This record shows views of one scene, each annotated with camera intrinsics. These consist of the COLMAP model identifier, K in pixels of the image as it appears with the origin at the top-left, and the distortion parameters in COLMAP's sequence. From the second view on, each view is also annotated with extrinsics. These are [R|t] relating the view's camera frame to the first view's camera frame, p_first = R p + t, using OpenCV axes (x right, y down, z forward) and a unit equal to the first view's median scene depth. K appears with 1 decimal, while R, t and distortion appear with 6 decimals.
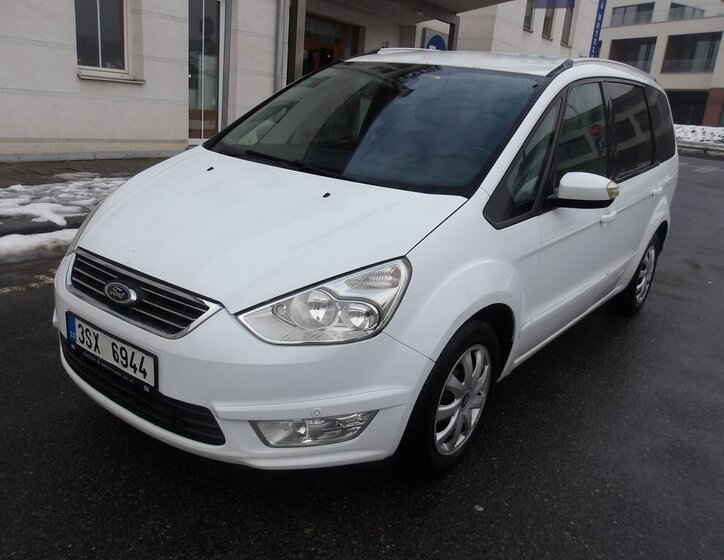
lens RADIAL K [[628.0, 0, 361.6], [0, 628.0, 279.0], [0, 0, 1]] dist [-0.010371, 0.026052]
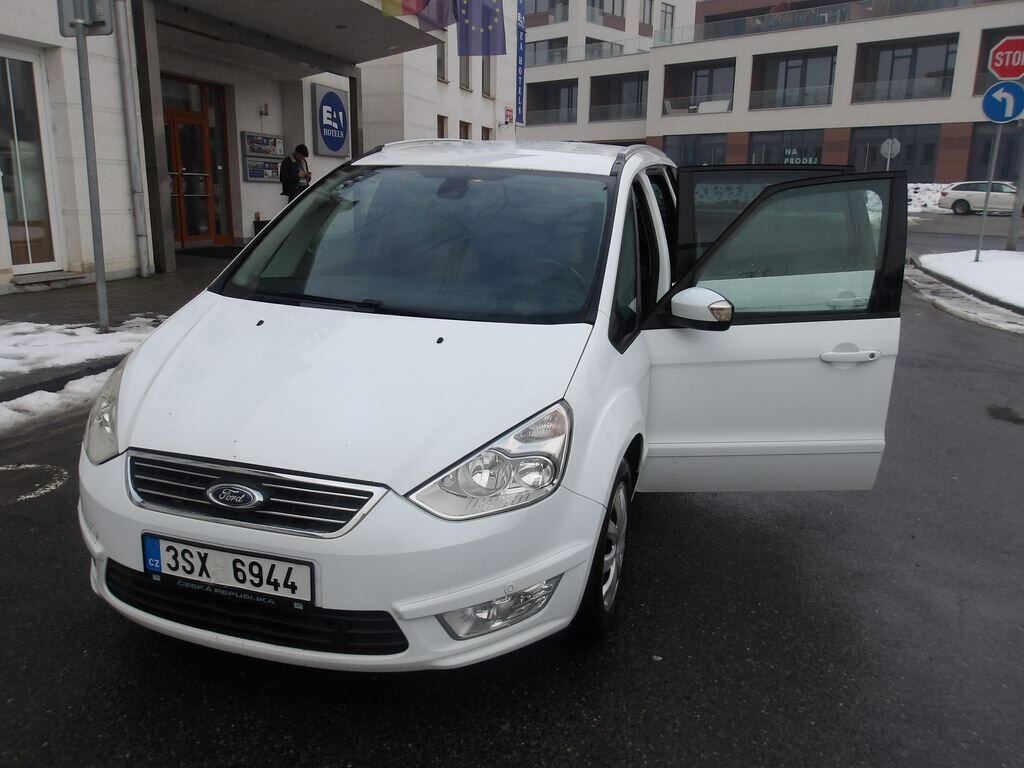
lens RADIAL K [[861.4, 0, 510.1], [0, 861.4, 384.3], [0, 0, 1]] dist [-0.012822, 0.017434]
pose [[0.937563, -0.140113, 0.318346, -0.384728], [0.148945, 0.988840, -0.003443, -0.062279], [-0.314310, 0.050644, 0.947968, -0.152929]]
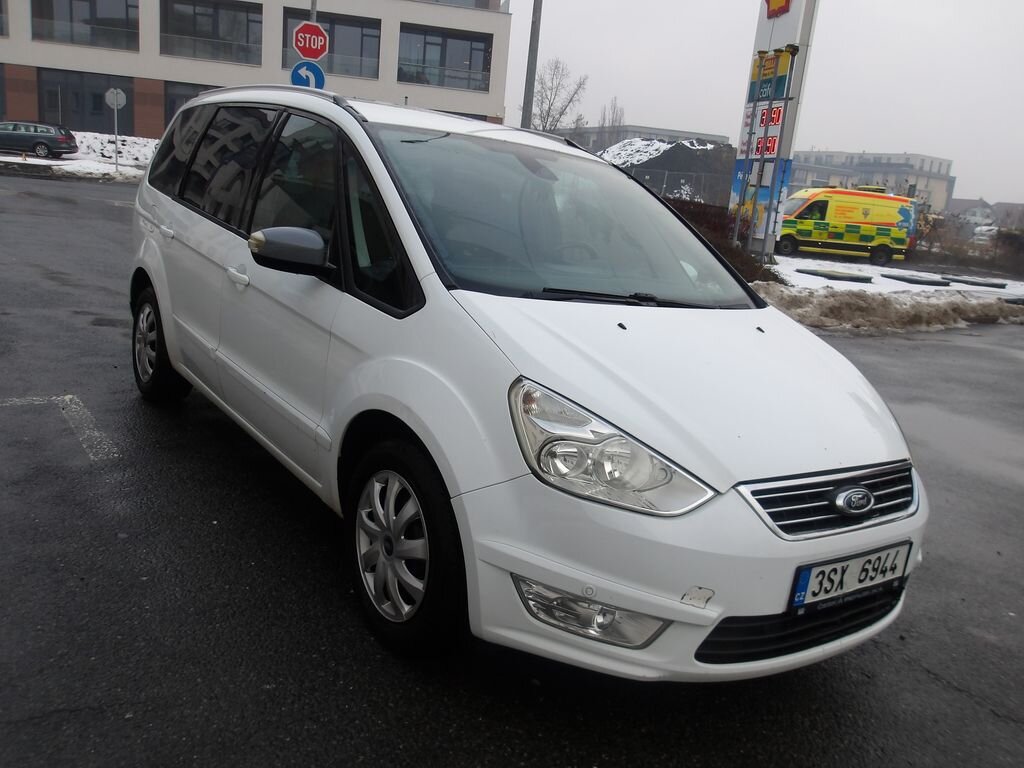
lens RADIAL K [[861.4, 0, 489.4], [0, 861.4, 391.3], [0, 0, 1]] dist [-0.012822, 0.017434]
pose [[0.311278, -0.264117, 0.912879, -1.493548], [0.175189, 0.960087, 0.218039, -0.432259], [-0.934032, 0.092056, 0.345124, 1.048100]]
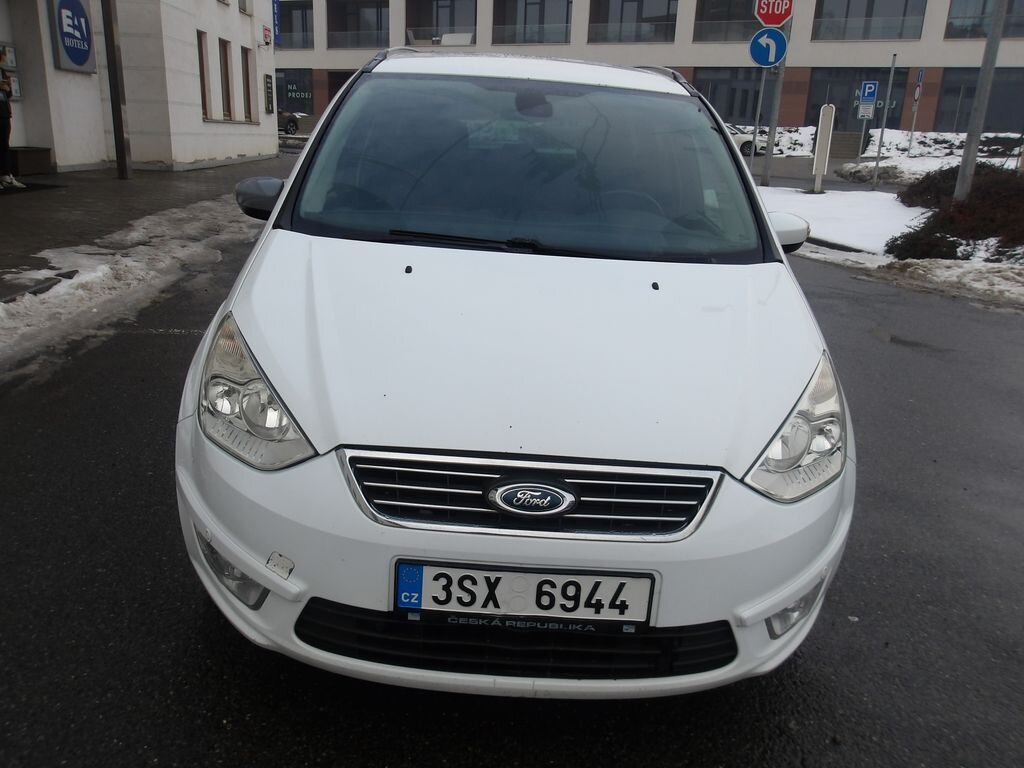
lens RADIAL K [[861.4, 0, 497.4], [0, 861.4, 381.1], [0, 0, 1]] dist [-0.012822, 0.017434]
pose [[0.795001, -0.214064, 0.567583, -0.860873], [0.181398, 0.976745, 0.114299, -0.190759], [-0.578851, 0.012091, 0.815344, 0.341328]]
